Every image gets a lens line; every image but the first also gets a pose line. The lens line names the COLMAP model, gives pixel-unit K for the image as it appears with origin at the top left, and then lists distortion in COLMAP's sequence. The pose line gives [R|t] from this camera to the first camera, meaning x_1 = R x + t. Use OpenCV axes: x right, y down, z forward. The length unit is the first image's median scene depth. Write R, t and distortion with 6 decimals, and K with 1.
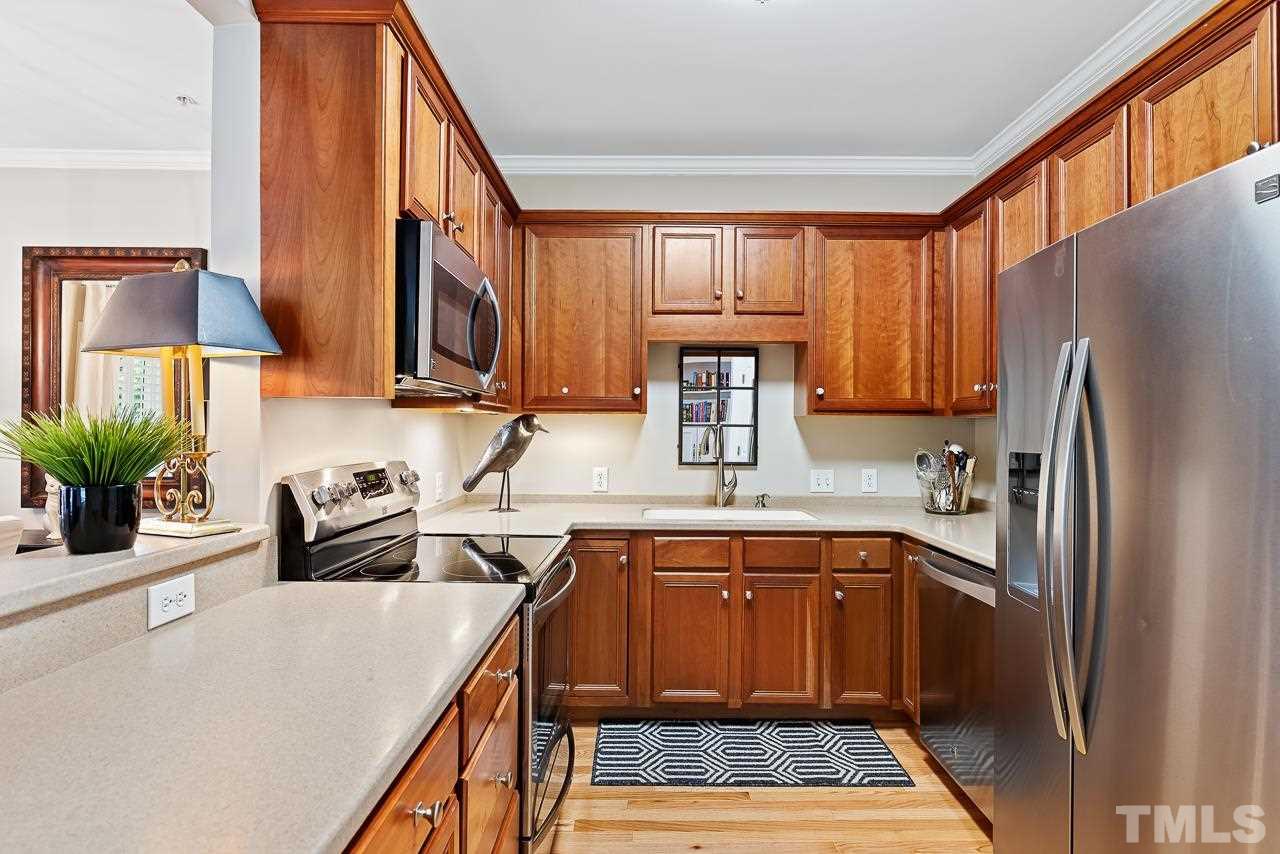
lens RADIAL K [[669.6, 0, 640.4], [0, 669.6, 427.5], [0, 0, 1]] dist [-0.001092, -0.001865]
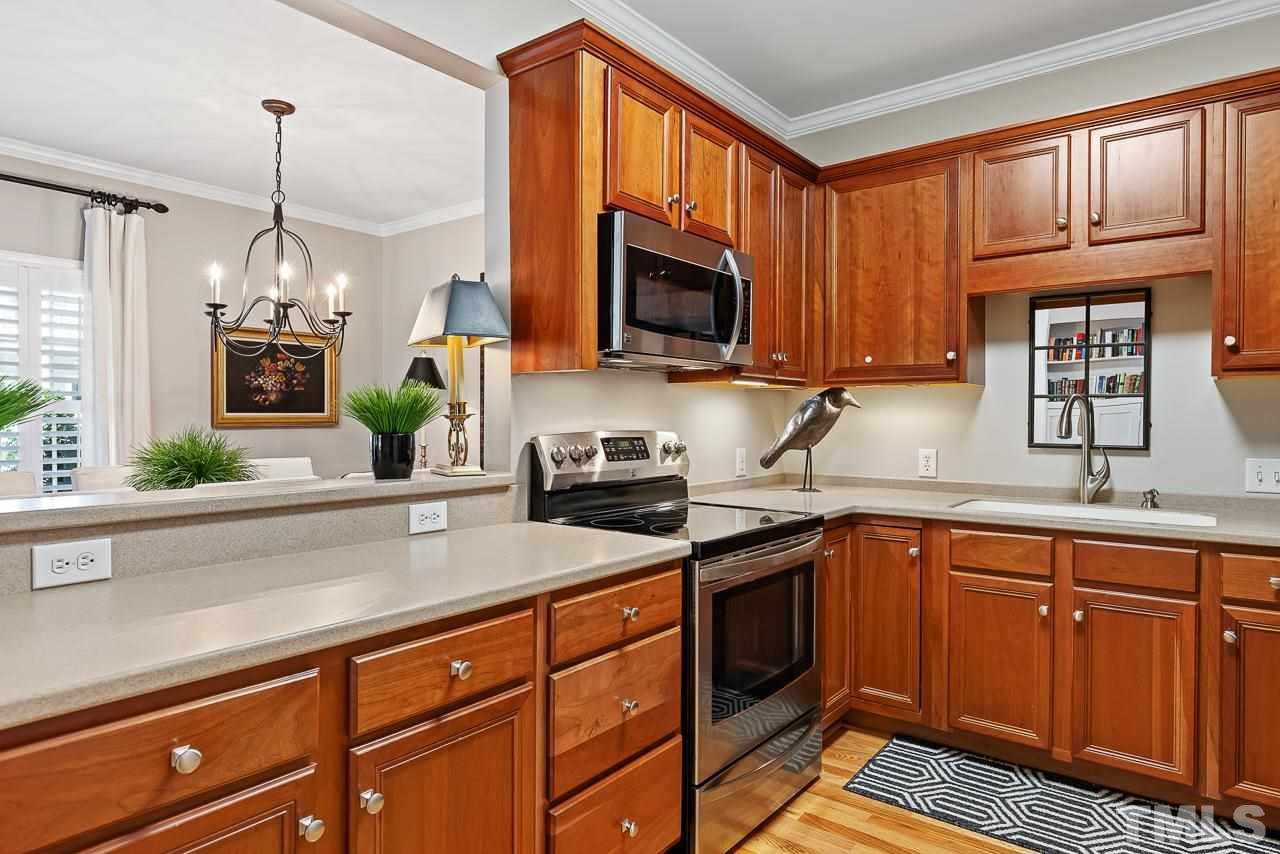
lens RADIAL K [[761.2, 0, 627.9], [0, 761.2, 423.2], [0, 0, 1]] dist [0.010143, -0.000824]
pose [[0.780629, -0.000965, -0.624994, 0.300381], [0.004246, 0.999984, 0.003758, 0.026528], [0.624981, -0.005588, 0.780620, 0.006040]]
